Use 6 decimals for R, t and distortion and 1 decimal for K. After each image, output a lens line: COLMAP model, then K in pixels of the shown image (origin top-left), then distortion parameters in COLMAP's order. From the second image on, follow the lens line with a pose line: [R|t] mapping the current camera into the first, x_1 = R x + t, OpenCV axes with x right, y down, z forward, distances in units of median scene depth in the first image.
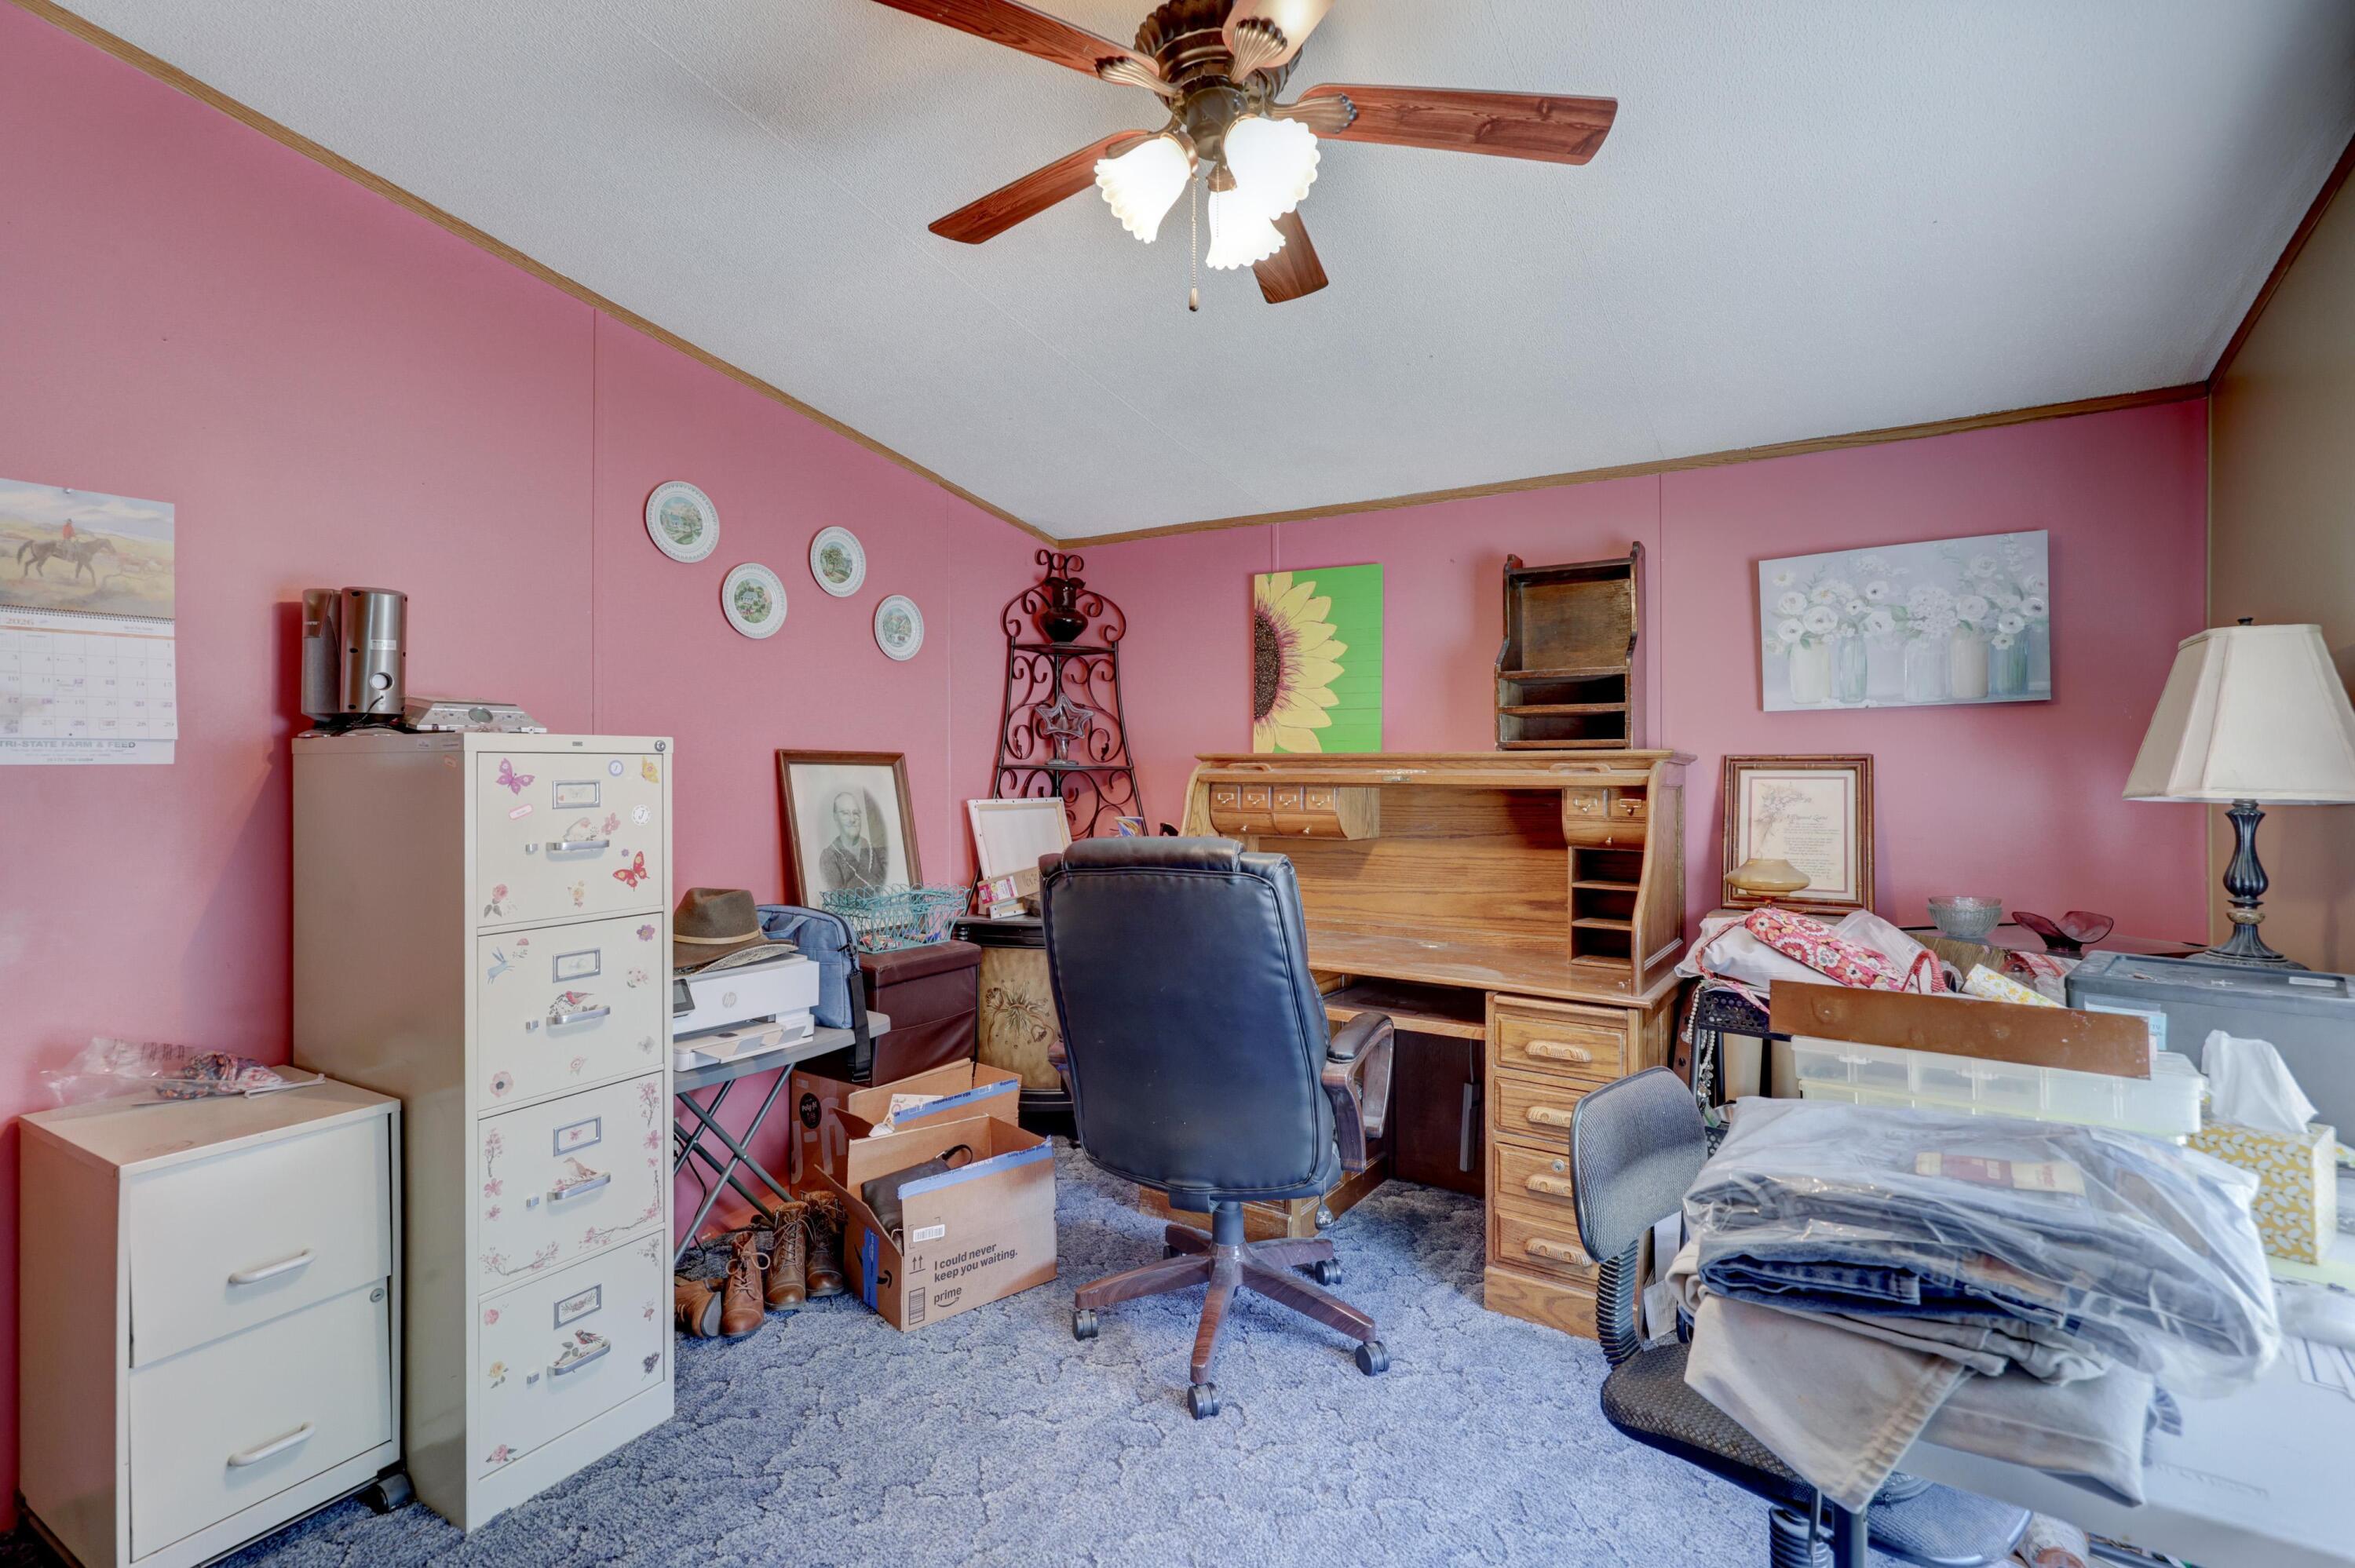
lens RADIAL K [[1064.0, 0, 1179.6], [0, 1064.0, 777.1], [0, 0, 1]] dist [-0.000470, 0.000160]
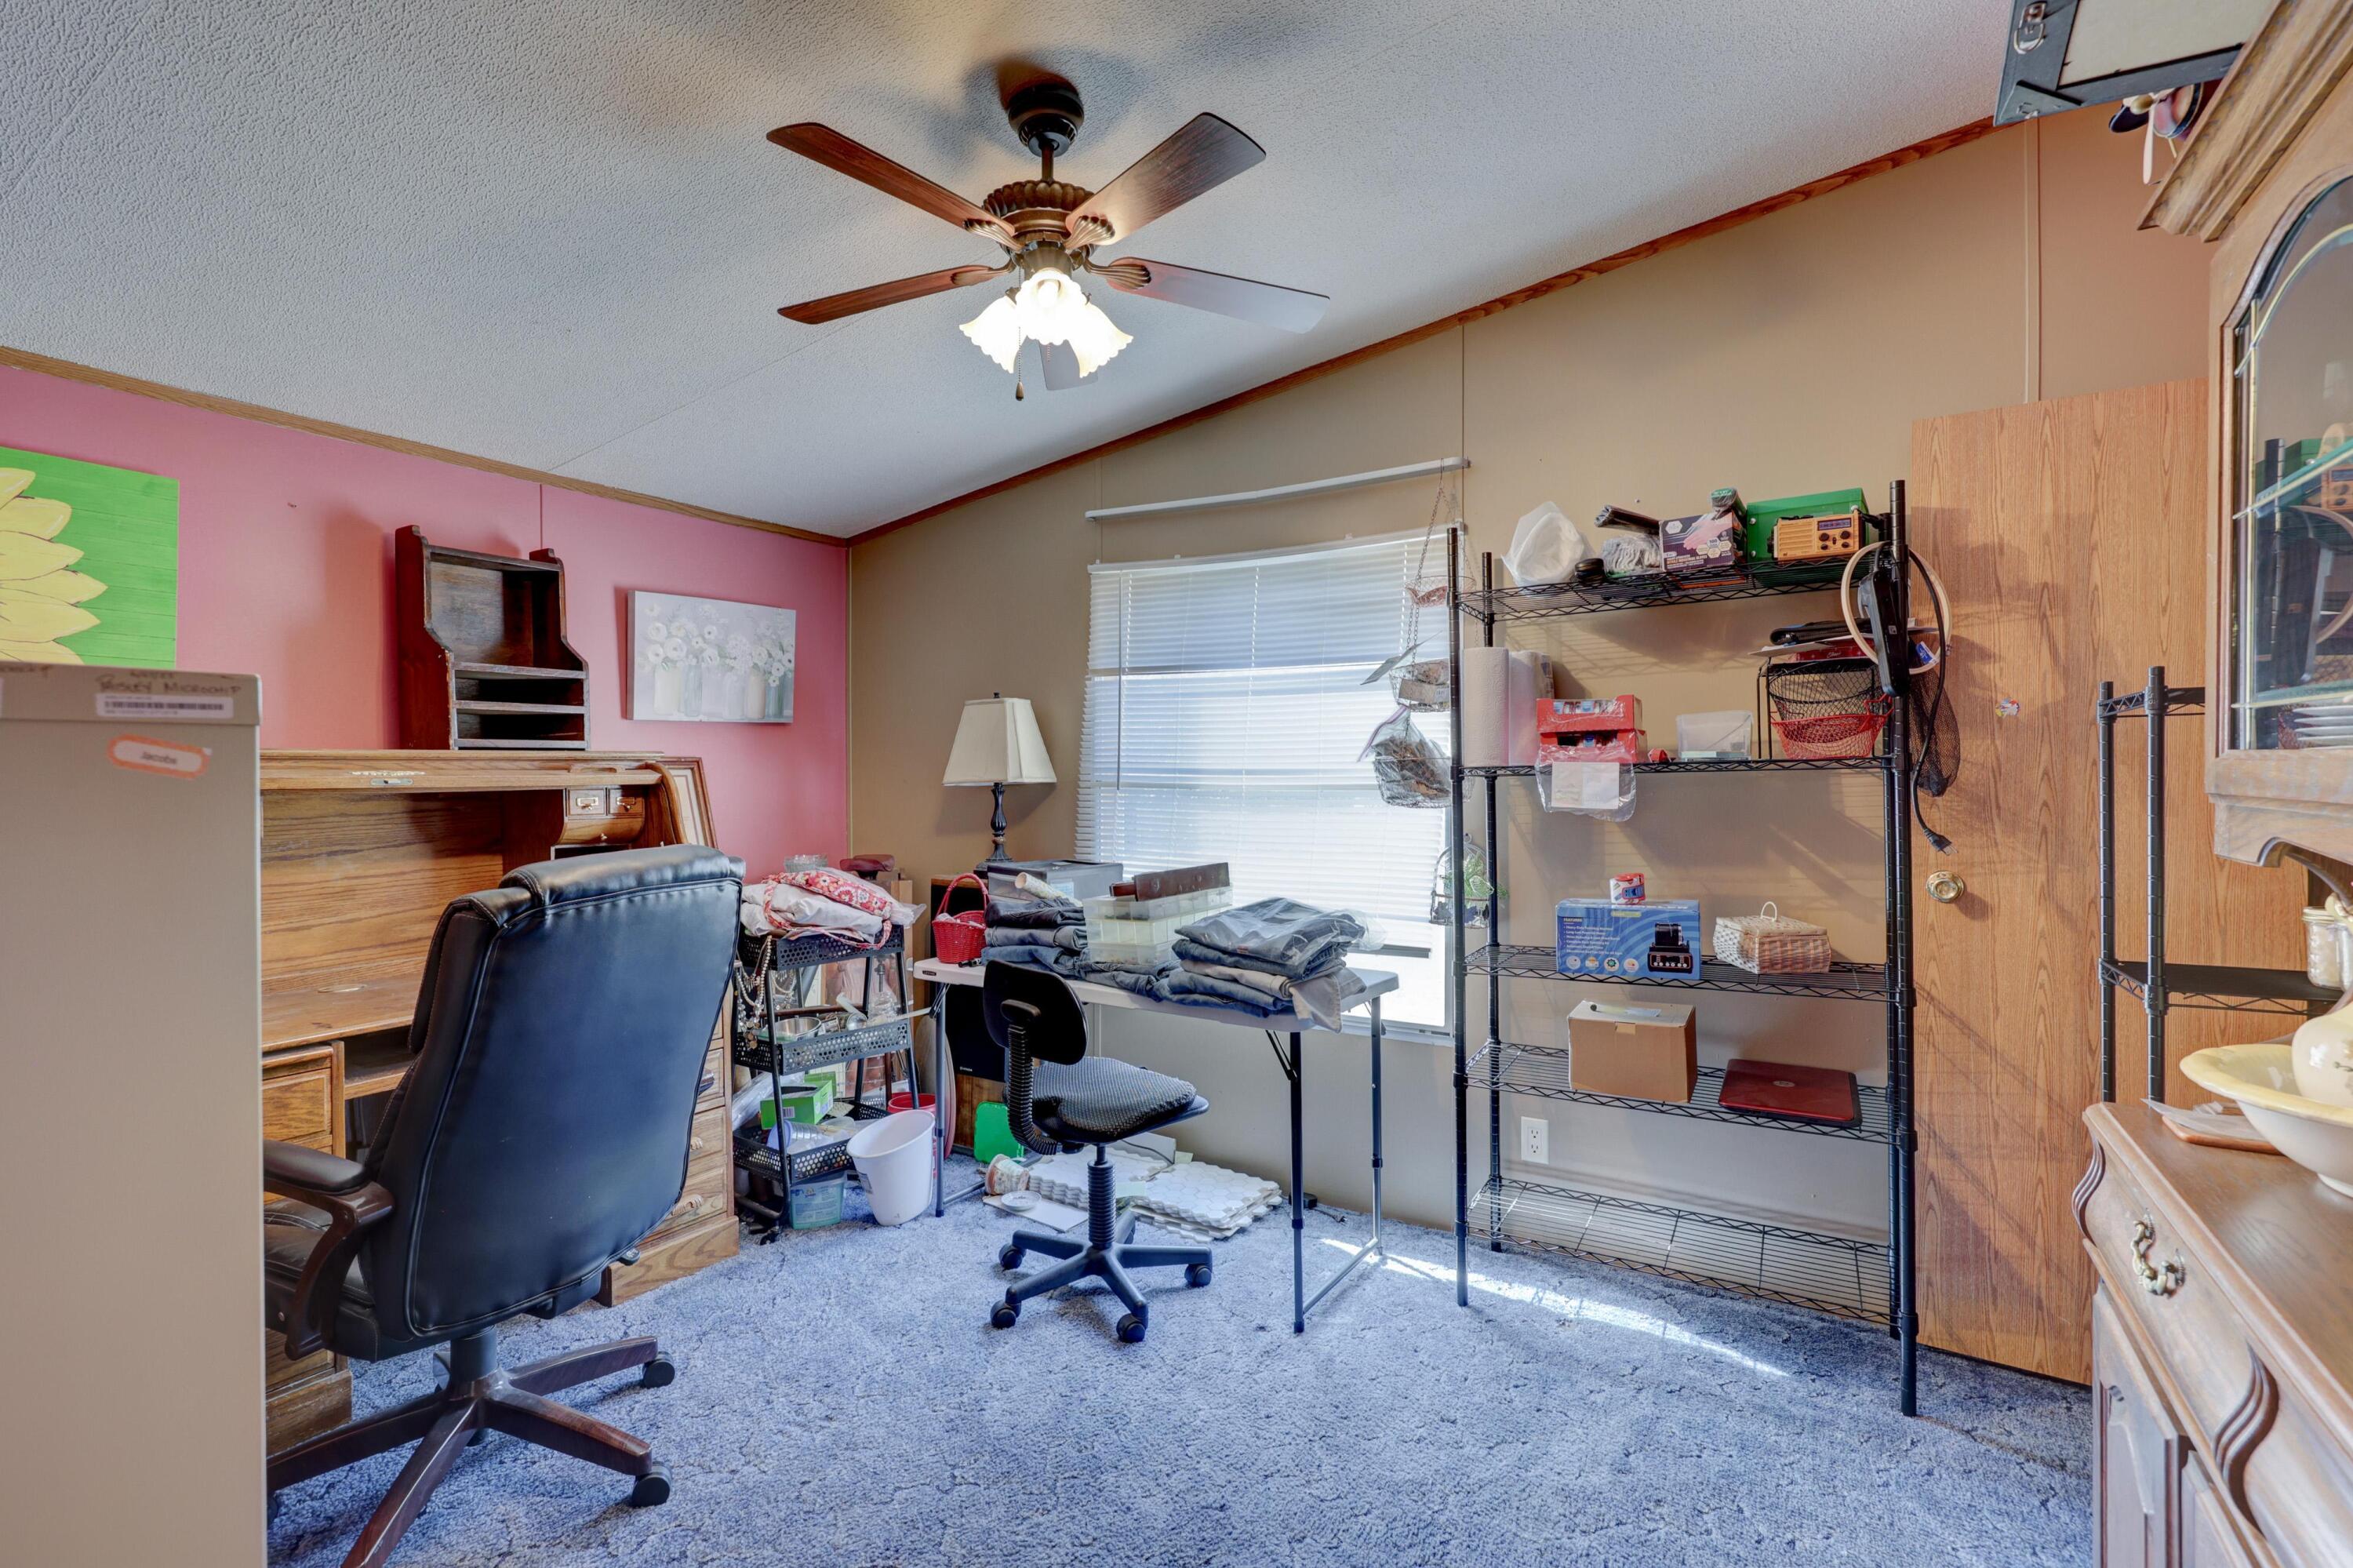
lens RADIAL K [[1063.3, 0, 1178.6], [0, 1063.3, 777.1], [0, 0, 1]] dist [-0.000470, 0.000160]
pose [[0.008671, -0.007330, 0.999936, -0.629410], [0.012644, 0.999894, 0.007220, 0.000264], [-0.999882, 0.012580, 0.008763, 0.405094]]
